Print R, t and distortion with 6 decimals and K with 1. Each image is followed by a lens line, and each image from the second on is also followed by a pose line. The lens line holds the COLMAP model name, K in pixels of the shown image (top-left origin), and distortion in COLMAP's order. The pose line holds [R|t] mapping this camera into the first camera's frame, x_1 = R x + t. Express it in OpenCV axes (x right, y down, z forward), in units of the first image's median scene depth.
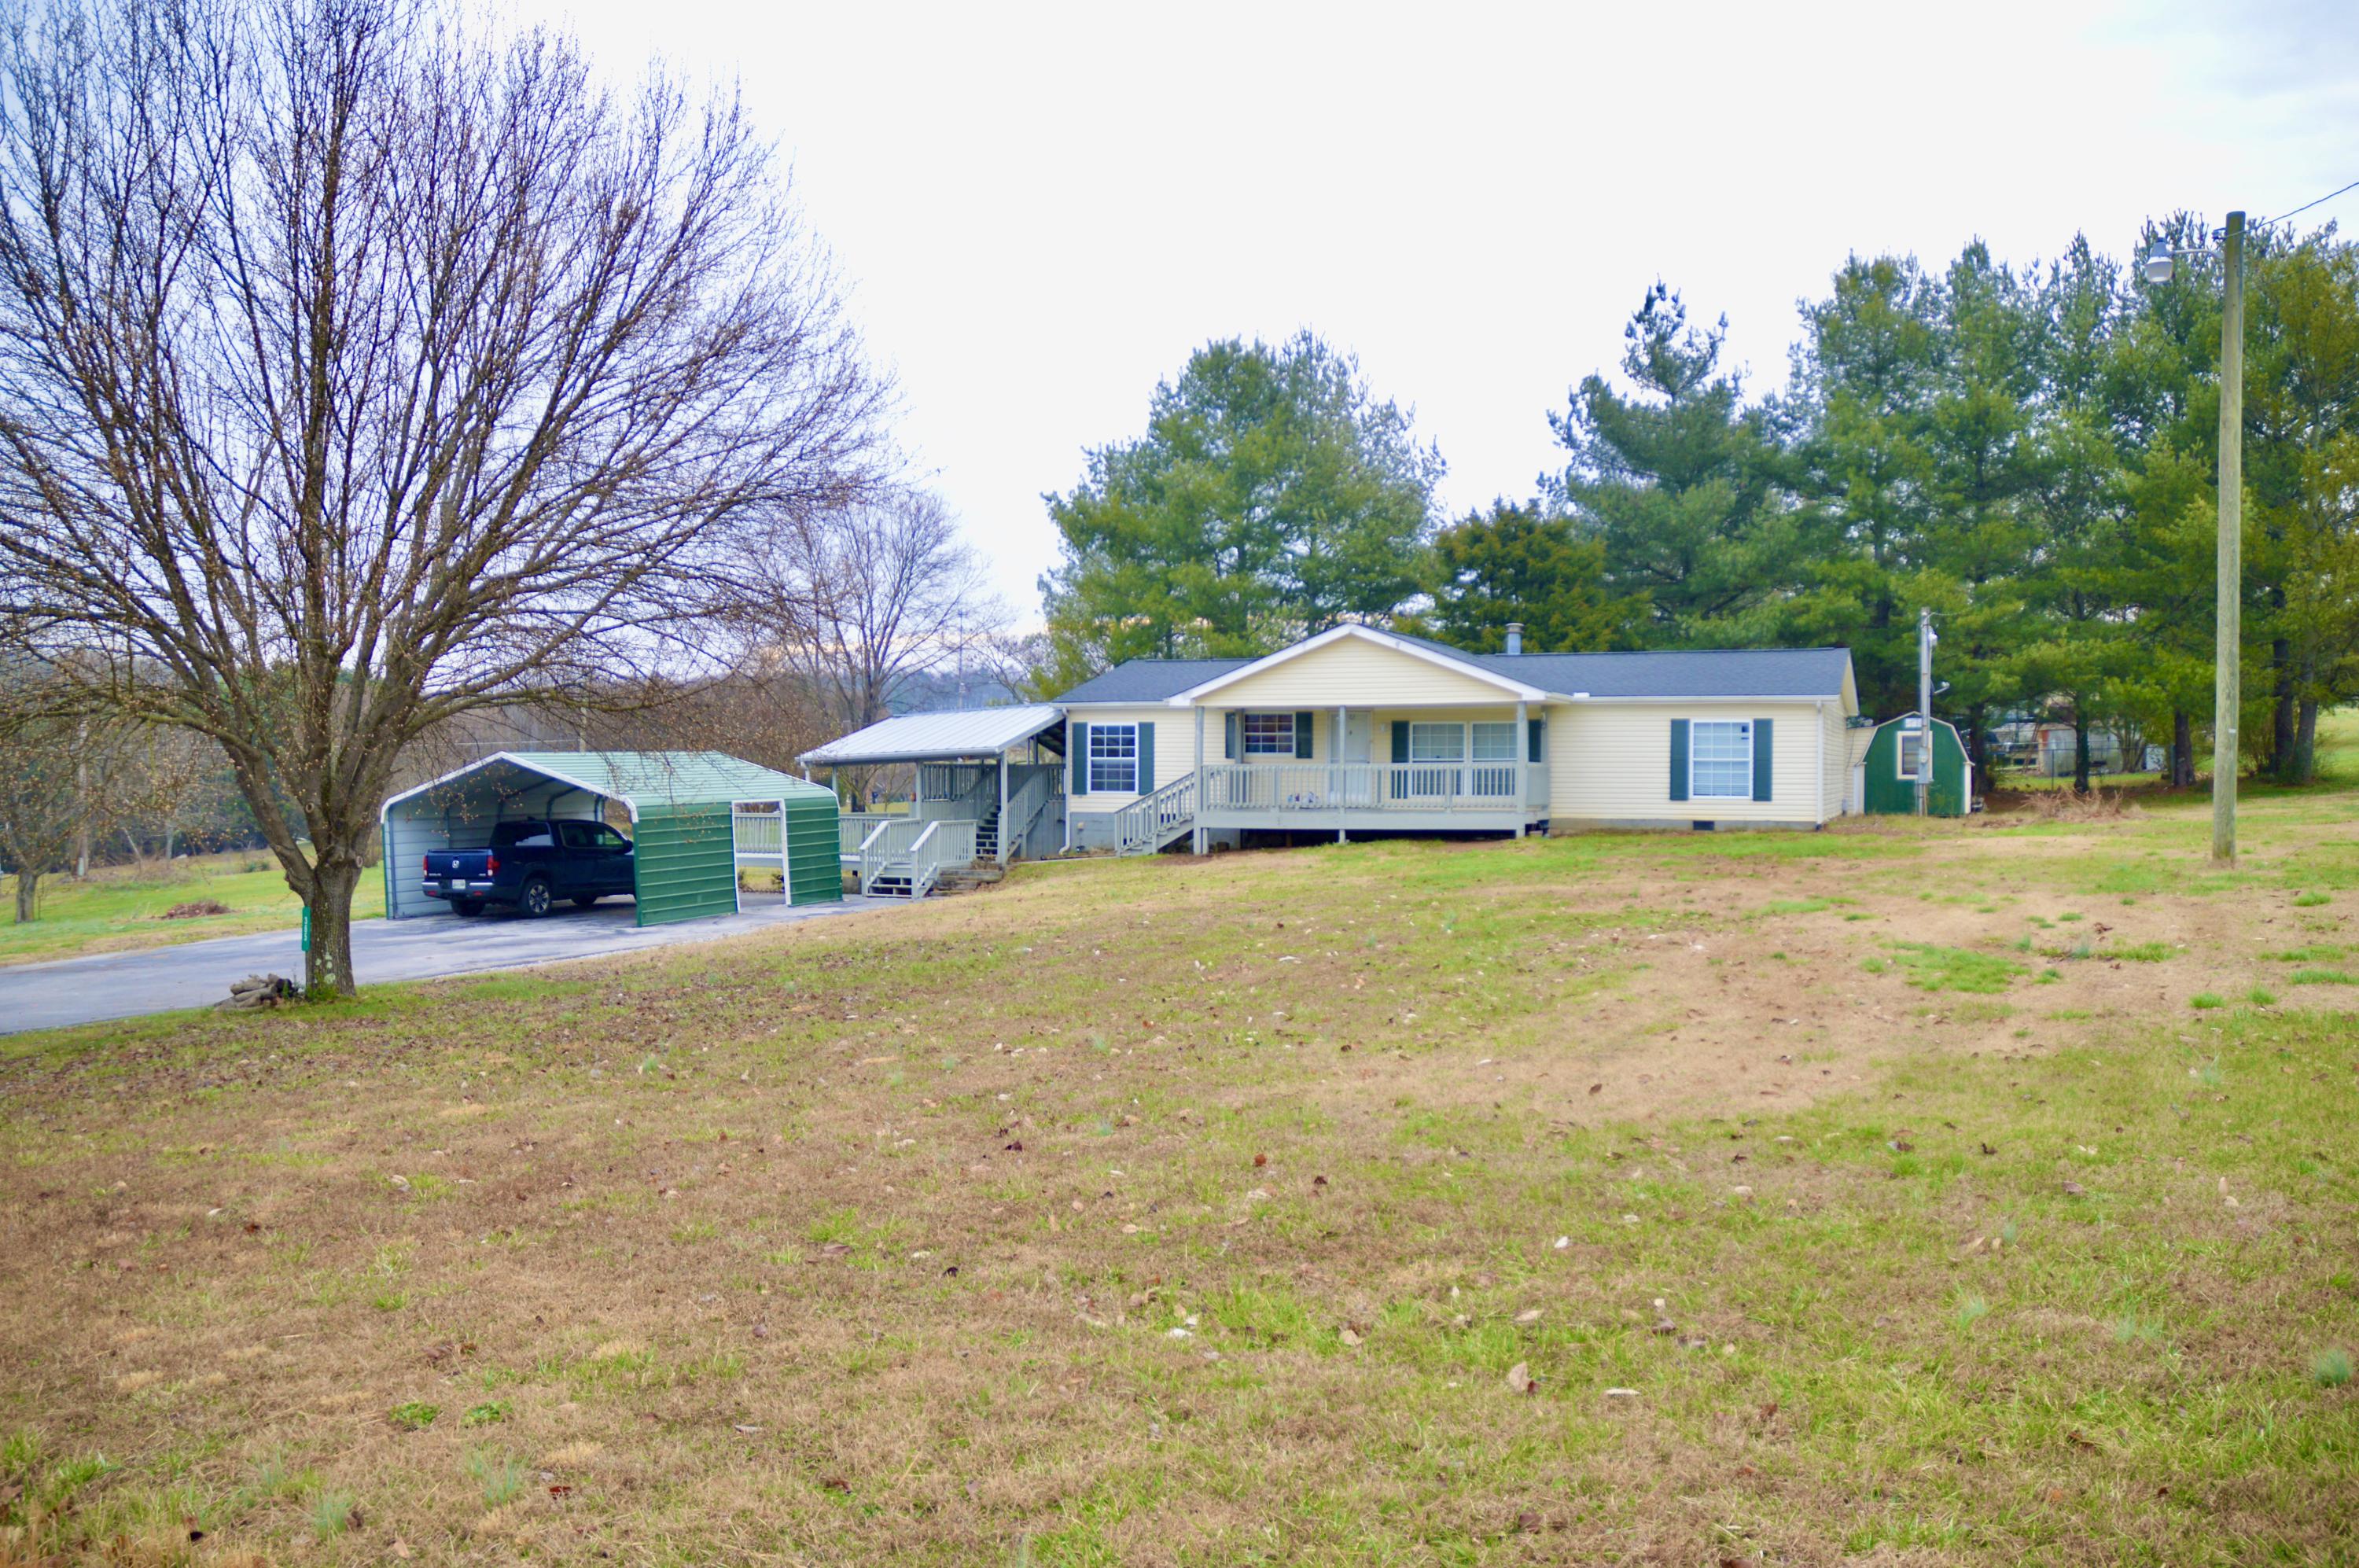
lens RADIAL K [[1865.7, 0, 1184.8], [0, 1865.7, 811.9], [0, 0, 1]] dist [-0.172209, 0.162921]
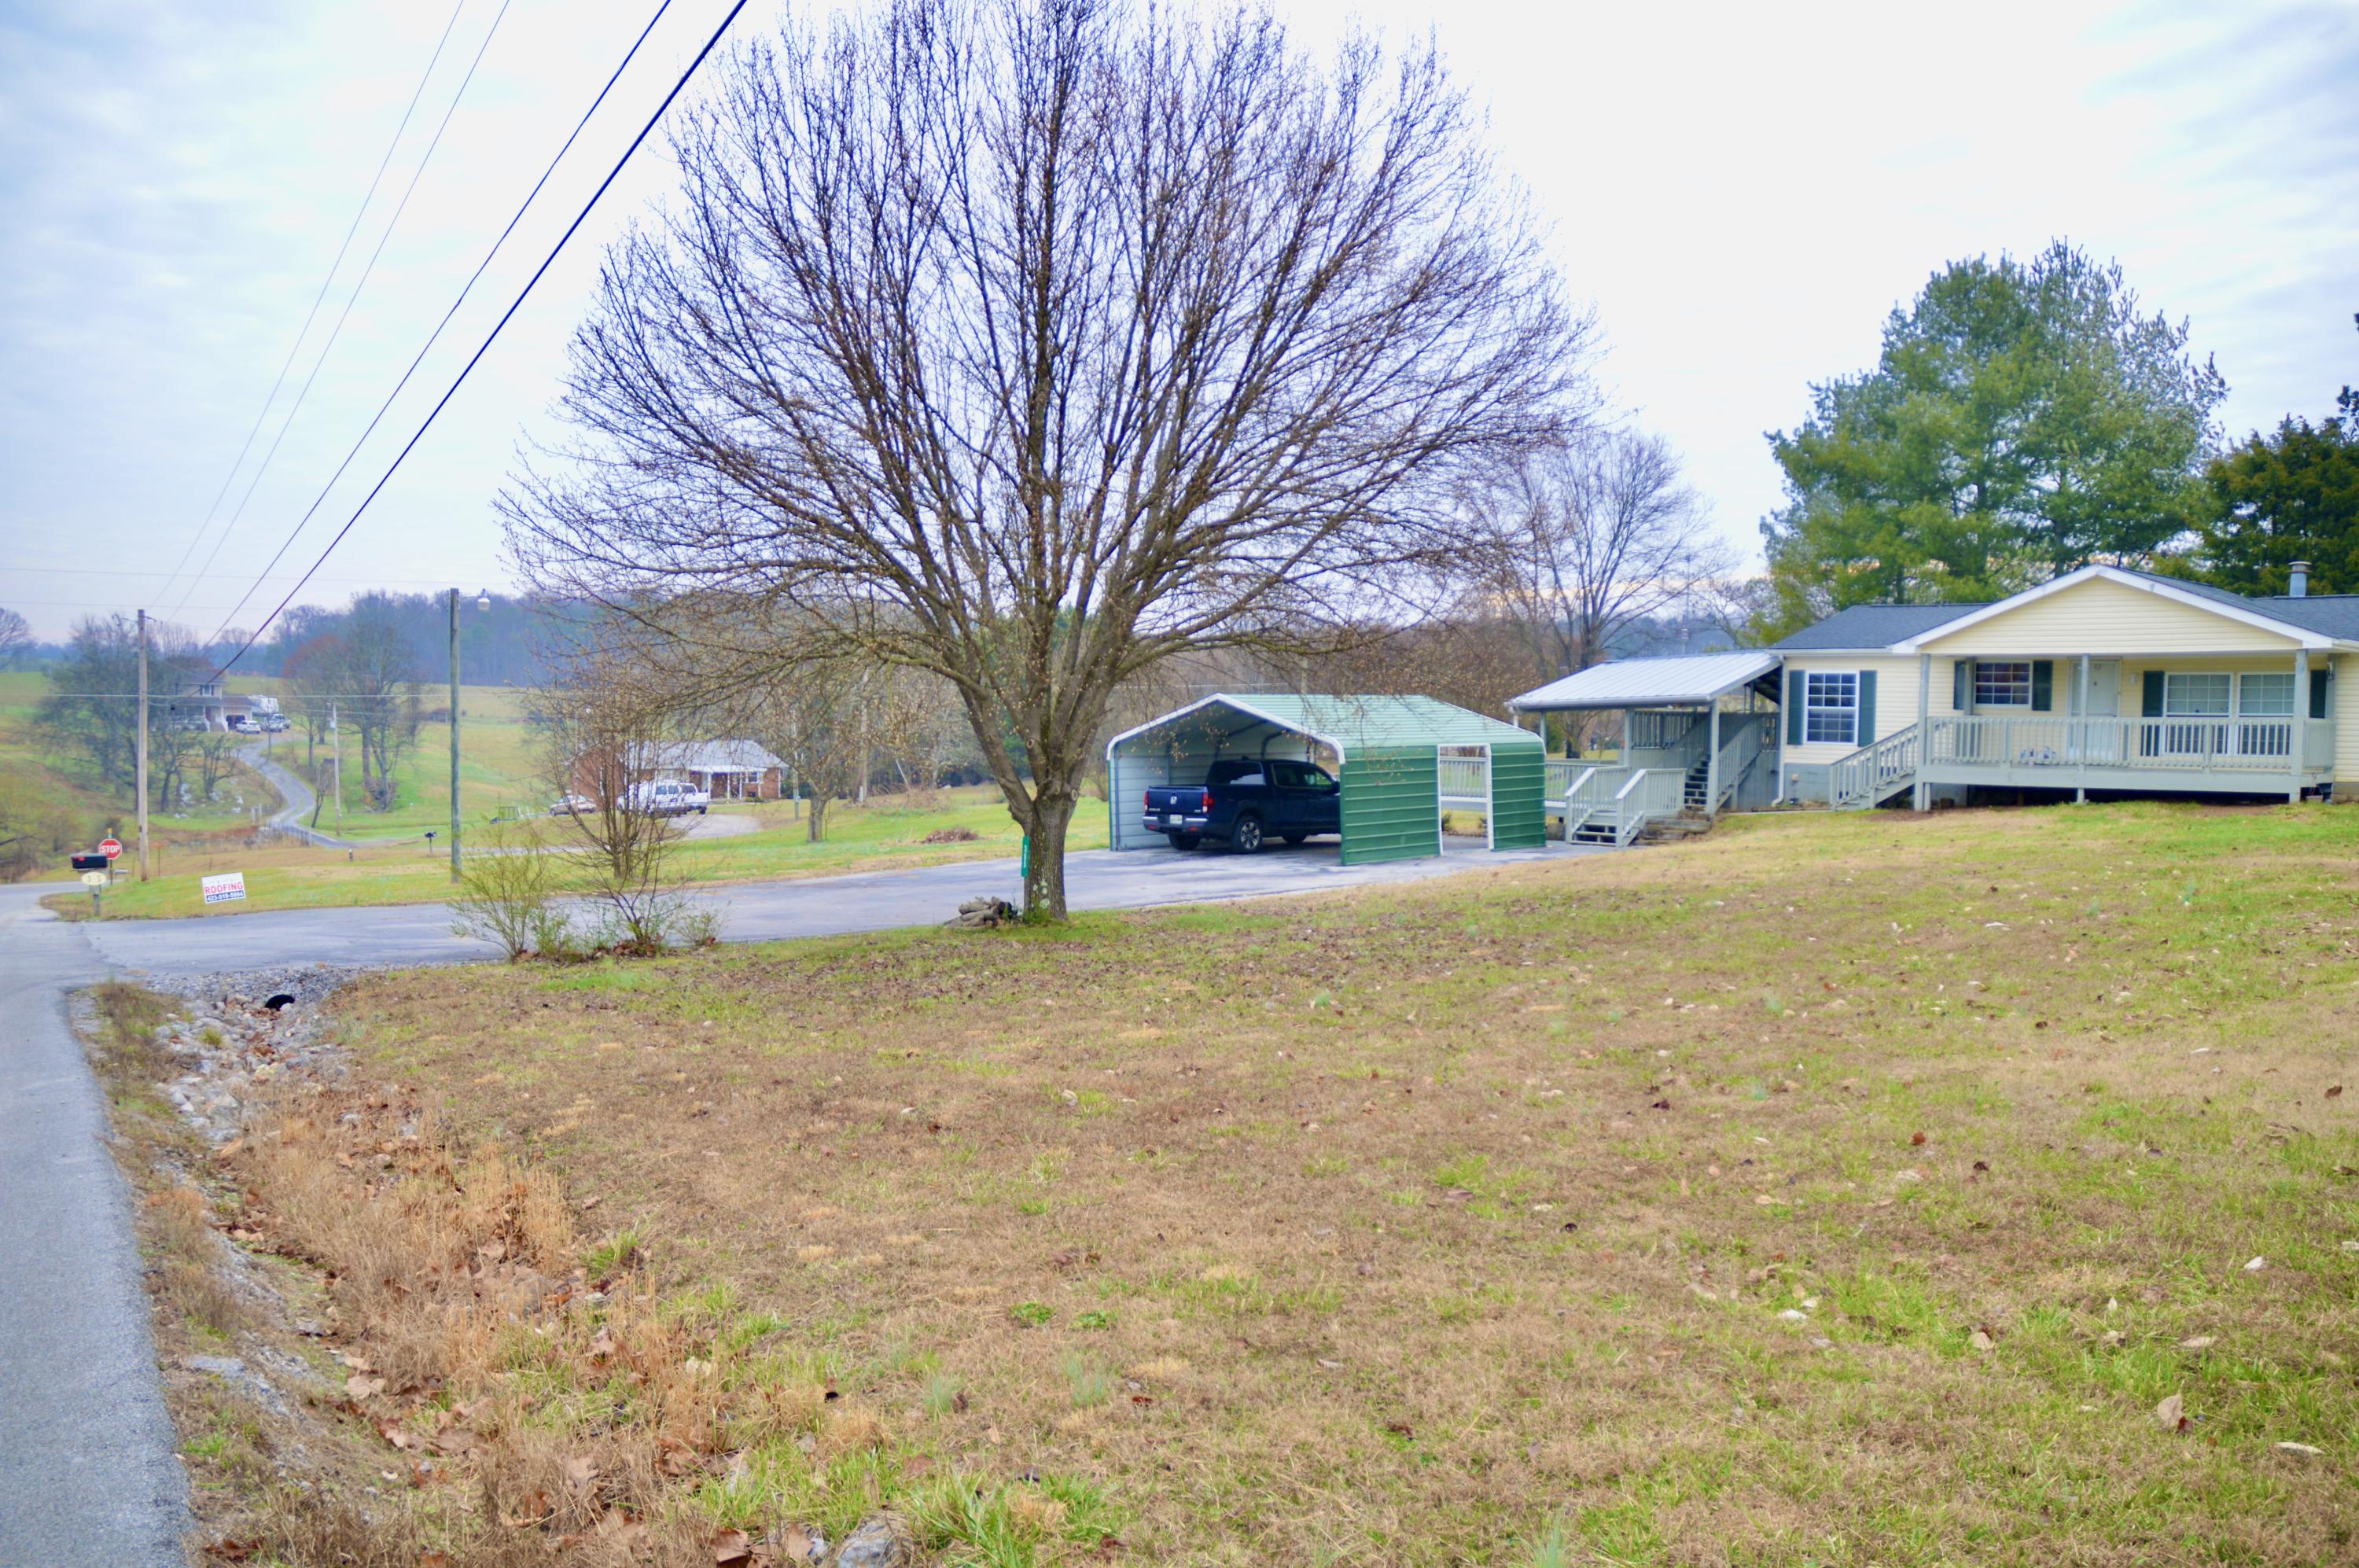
lens RADIAL K [[1865.7, 0, 1184.8], [0, 1865.7, 811.9], [0, 0, 1]] dist [-0.172209, 0.162921]
pose [[0.926344, 0.029647, -0.375509, 0.017177], [-0.018699, 0.999288, 0.032768, 0.000162], [0.376213, -0.023333, 0.926239, 0.008829]]
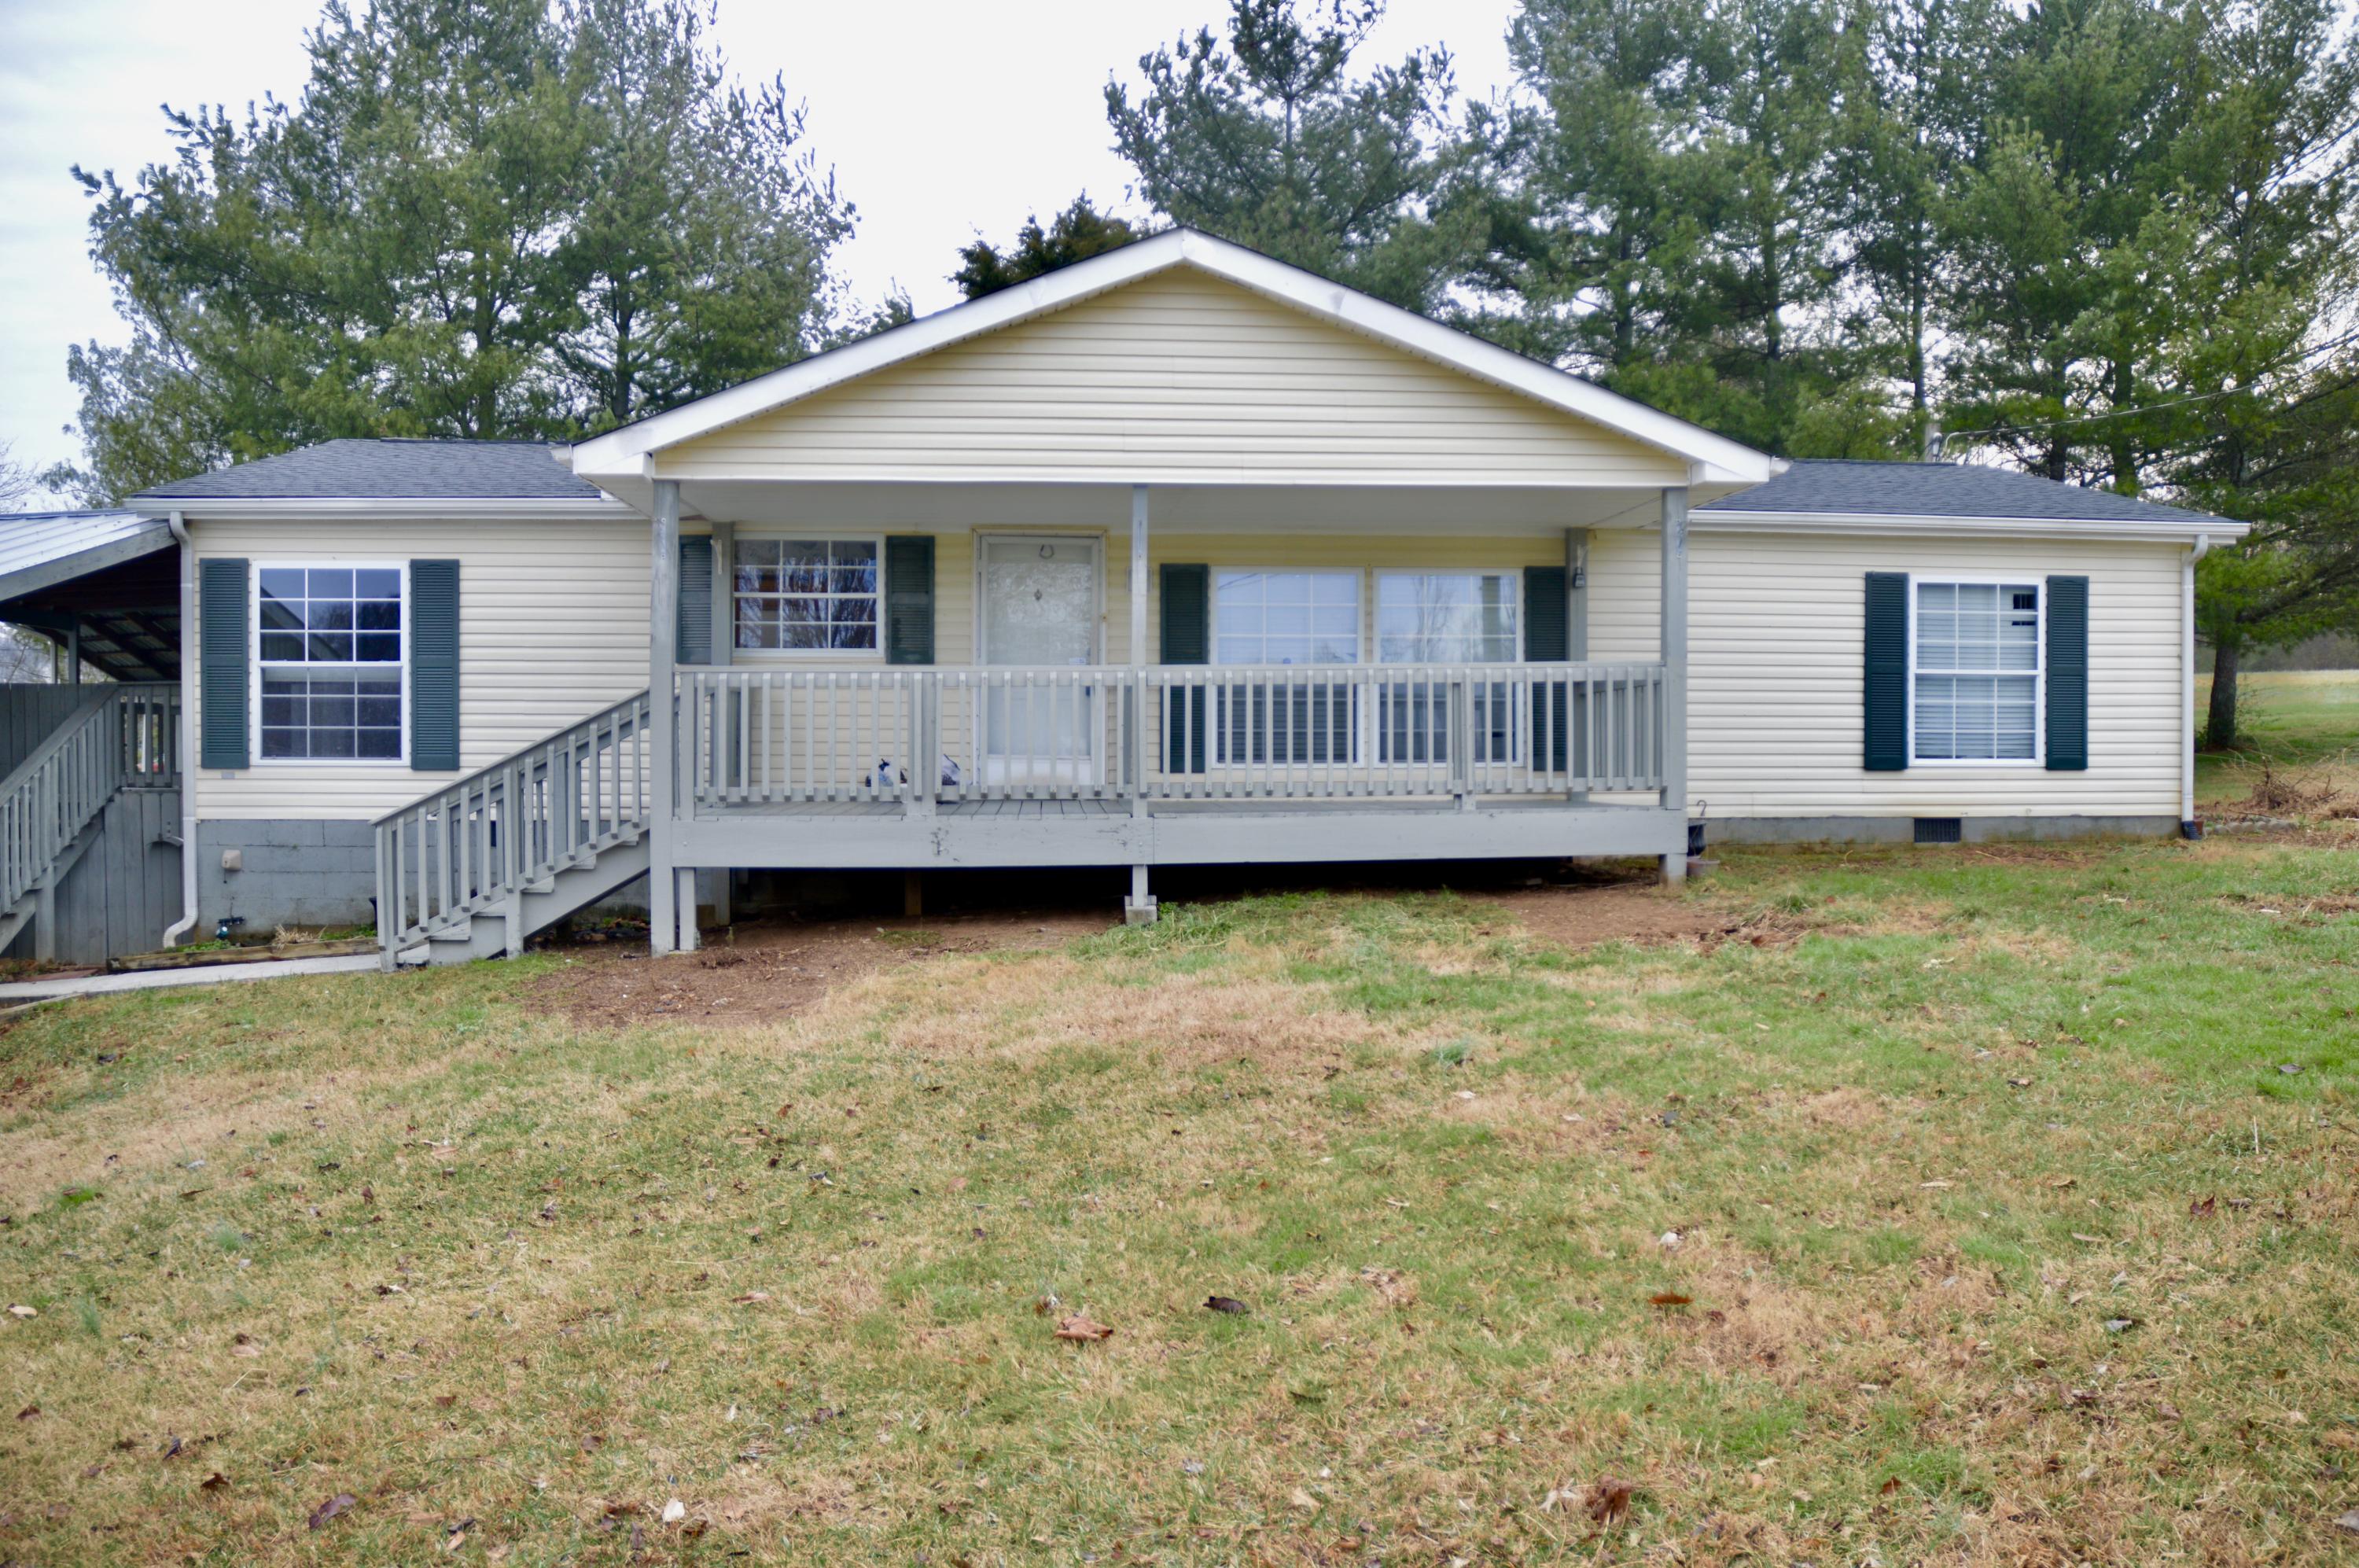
lens RADIAL K [[1865.7, 0, 1184.8], [0, 1865.7, 811.9], [0, 0, 1]] dist [-0.172209, 0.162921]
pose [[0.886244, -0.016408, 0.462927, -0.110747], [0.012772, 0.999858, 0.010987, -0.006105], [-0.463042, -0.003824, 0.886328, 1.298040]]
